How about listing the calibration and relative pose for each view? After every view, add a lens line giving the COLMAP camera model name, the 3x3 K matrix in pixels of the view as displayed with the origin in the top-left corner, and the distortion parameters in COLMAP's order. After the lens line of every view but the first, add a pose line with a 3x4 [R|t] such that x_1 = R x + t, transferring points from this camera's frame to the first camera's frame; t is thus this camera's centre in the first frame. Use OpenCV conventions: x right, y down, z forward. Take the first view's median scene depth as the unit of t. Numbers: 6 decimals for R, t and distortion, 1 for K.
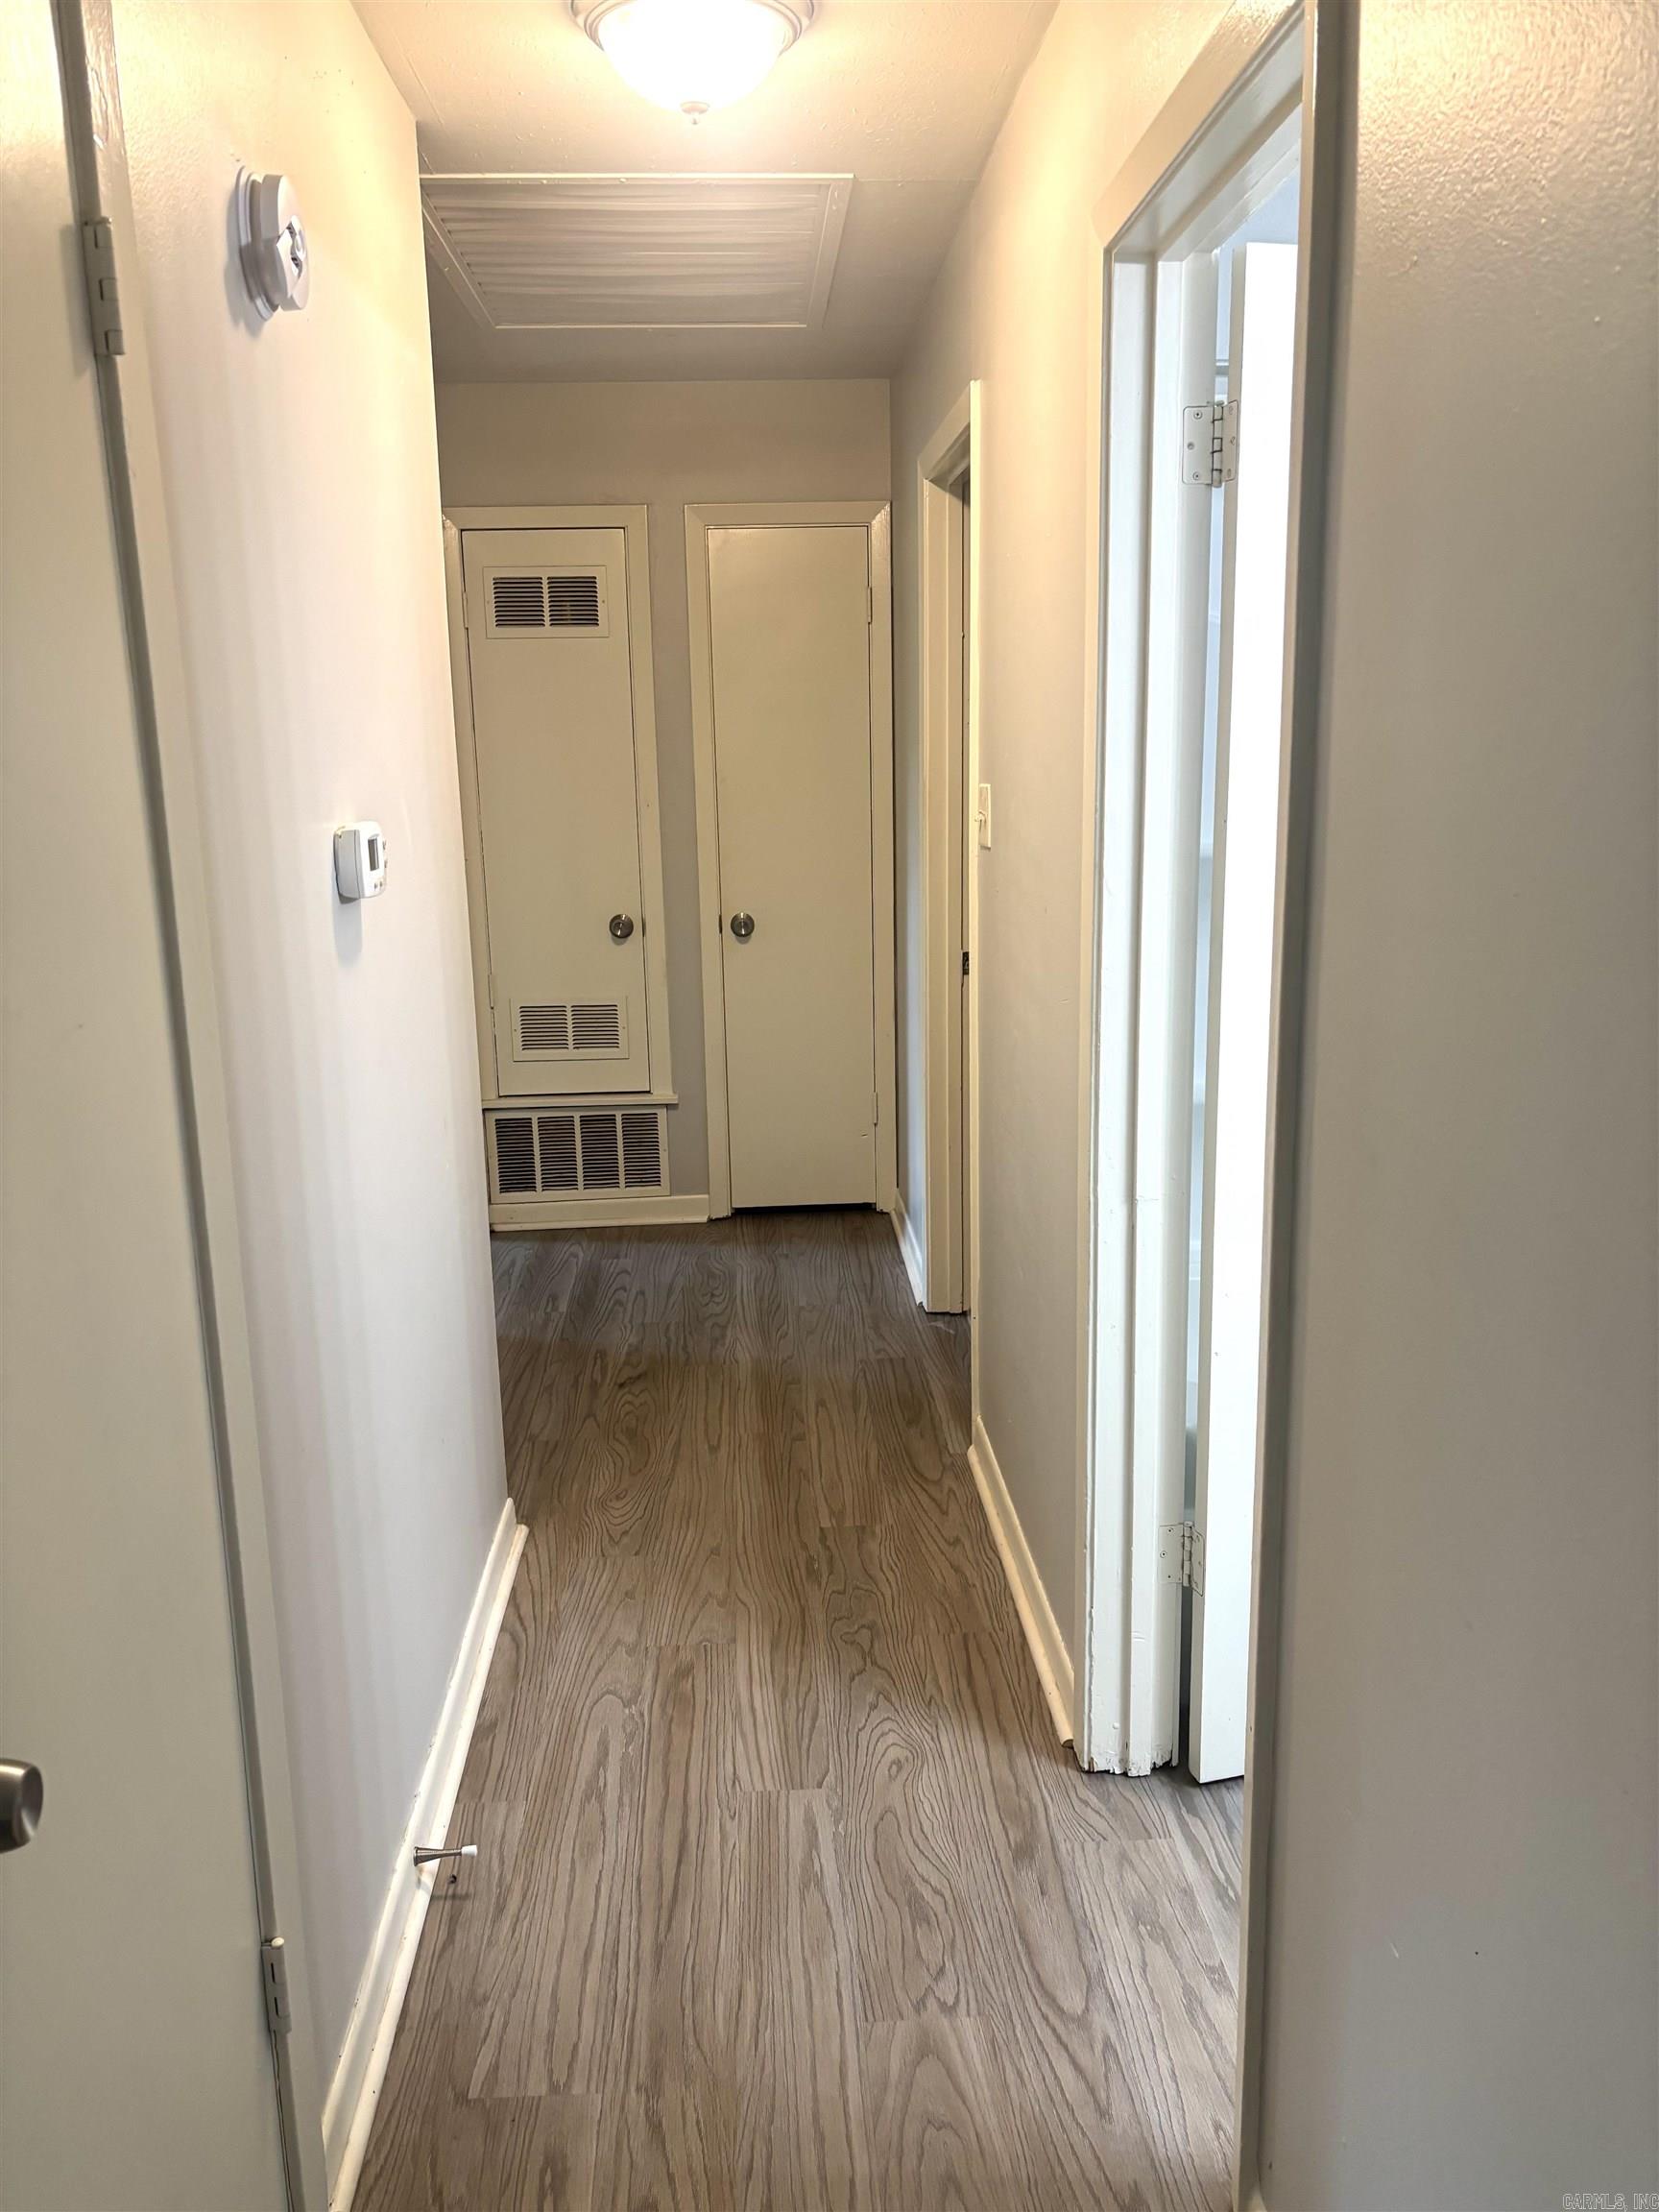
lens RADIAL K [[1663.8, 0, 829.5], [0, 1663.8, 1099.3], [0, 0, 1]] dist [0.043084, -0.047203]
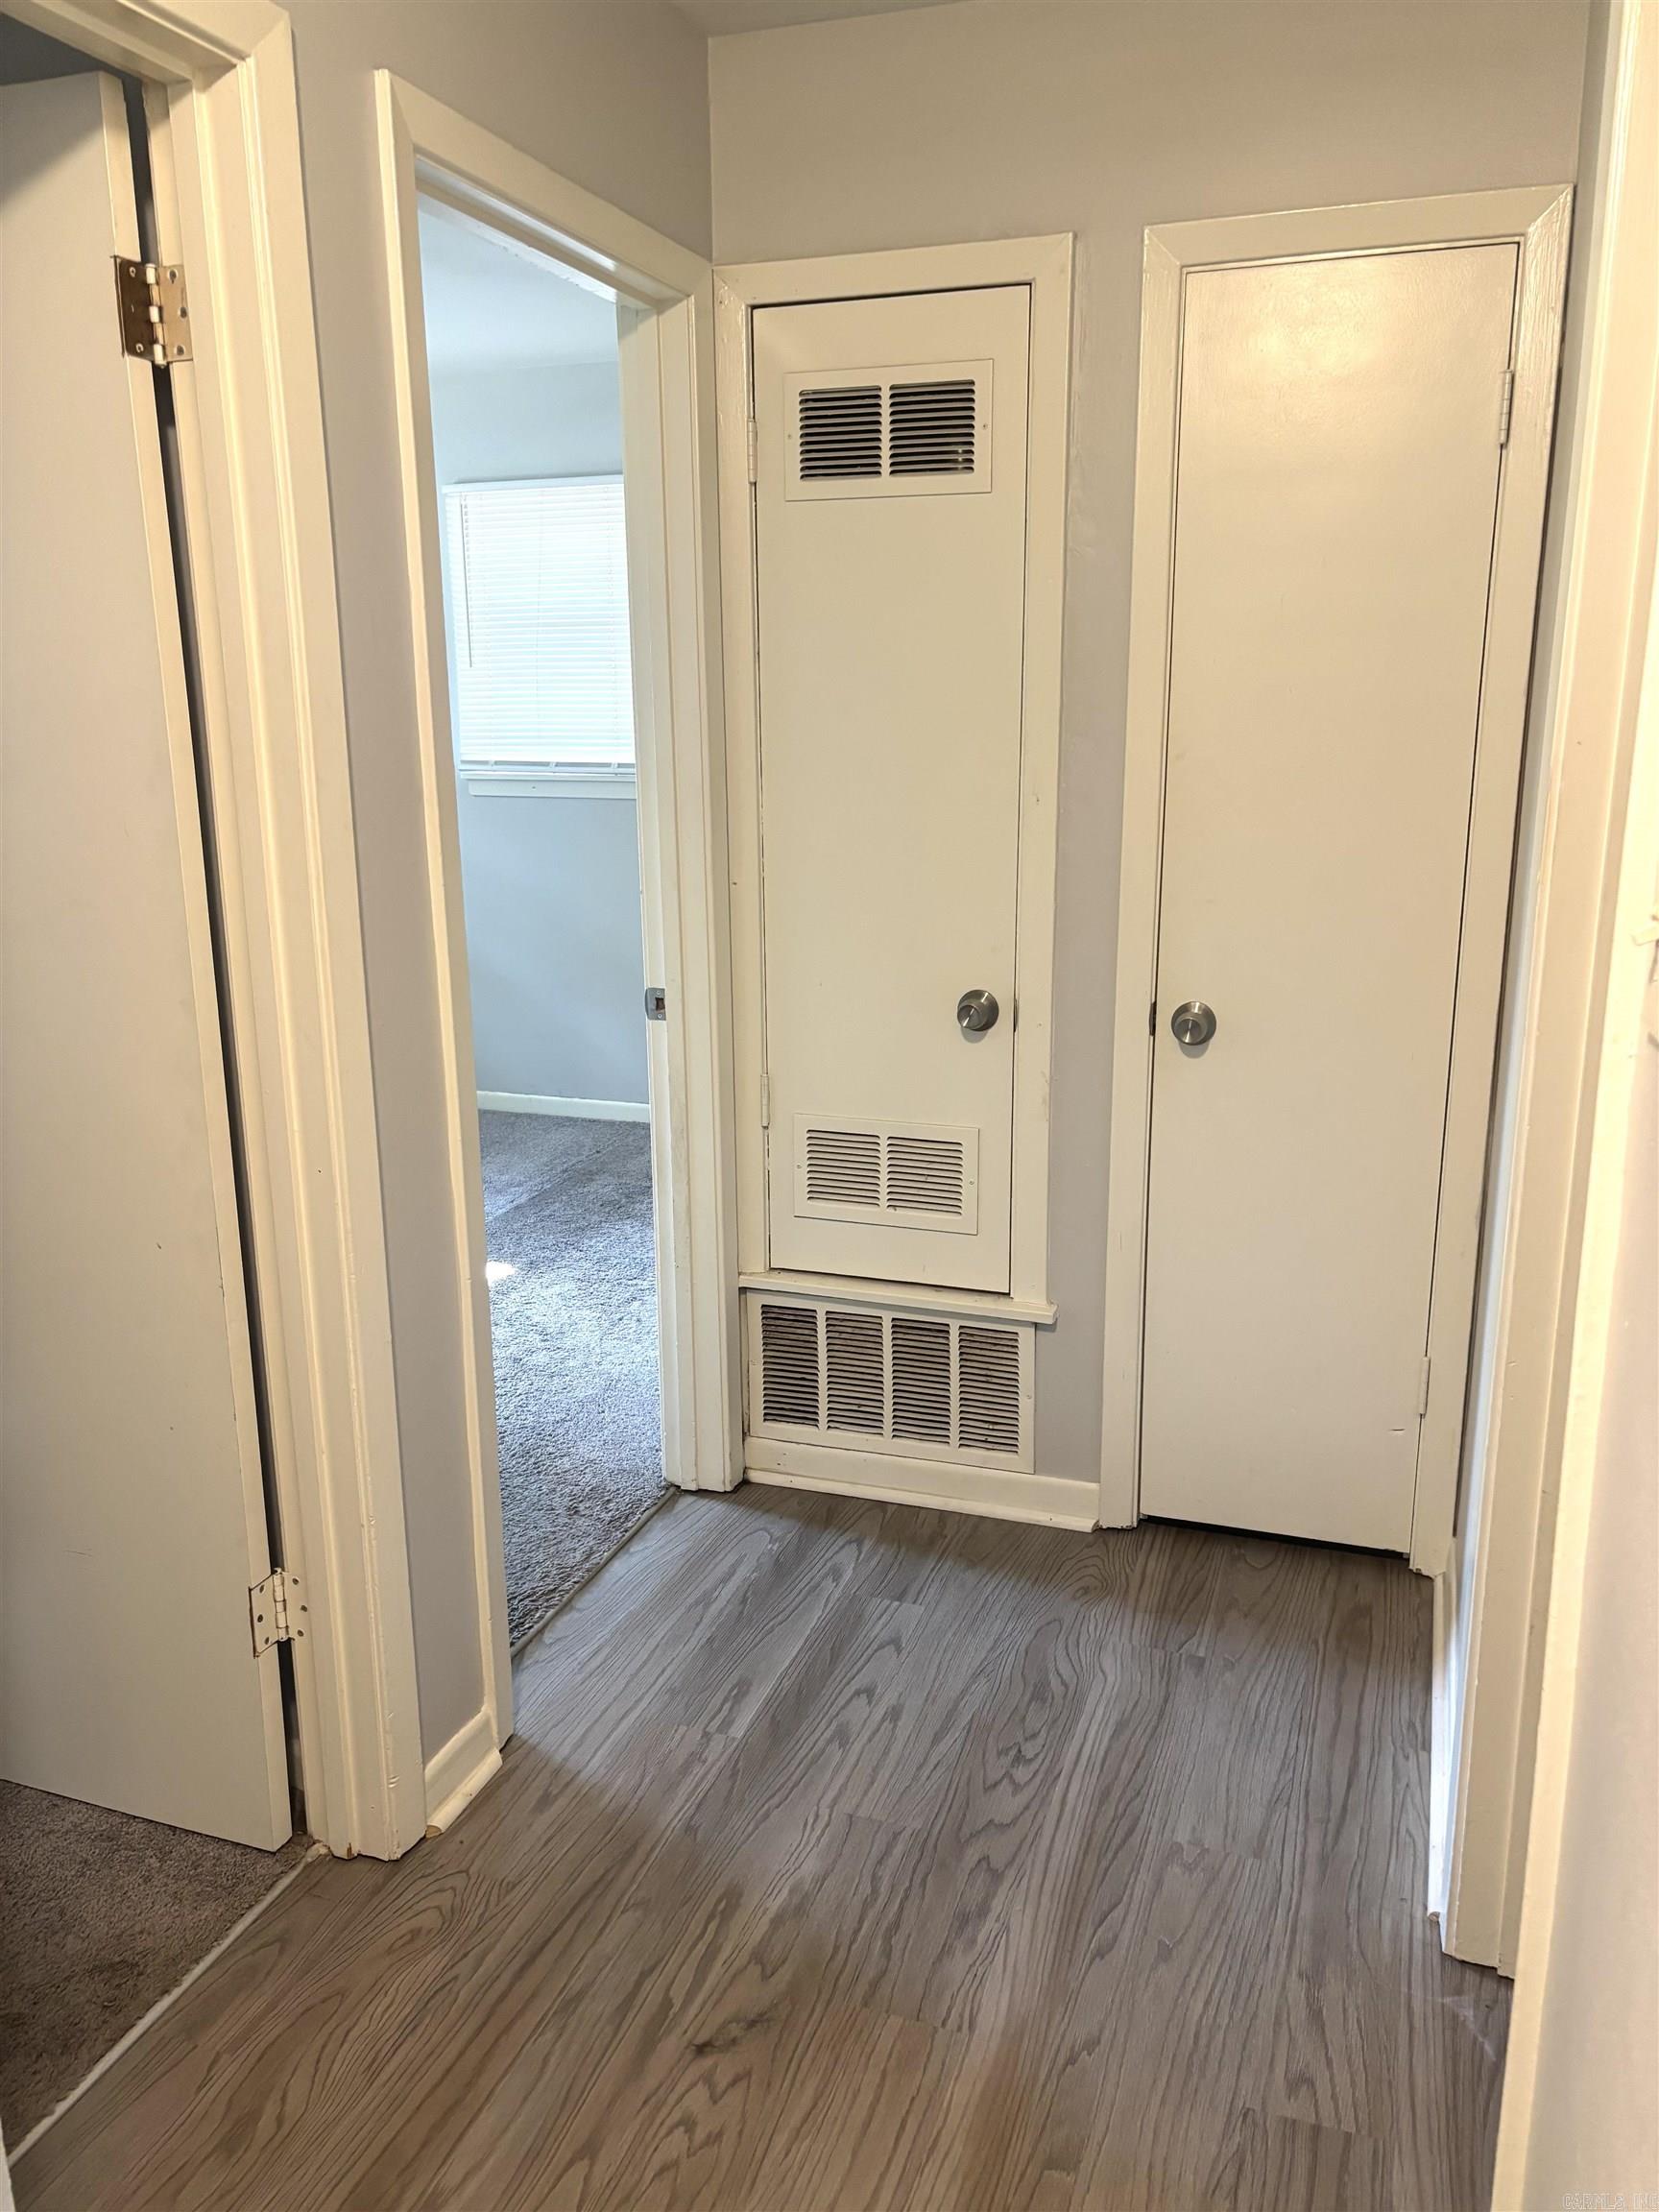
lens RADIAL K [[1663.8, 0, 837.6], [0, 1663.8, 1100.1], [0, 0, 1]] dist [0.043084, -0.047203]
pose [[0.921368, 0.101274, -0.375266, 0.047542], [-0.091765, 0.994844, 0.043175, -0.092564], [0.377704, -0.005343, 0.925911, 0.451375]]
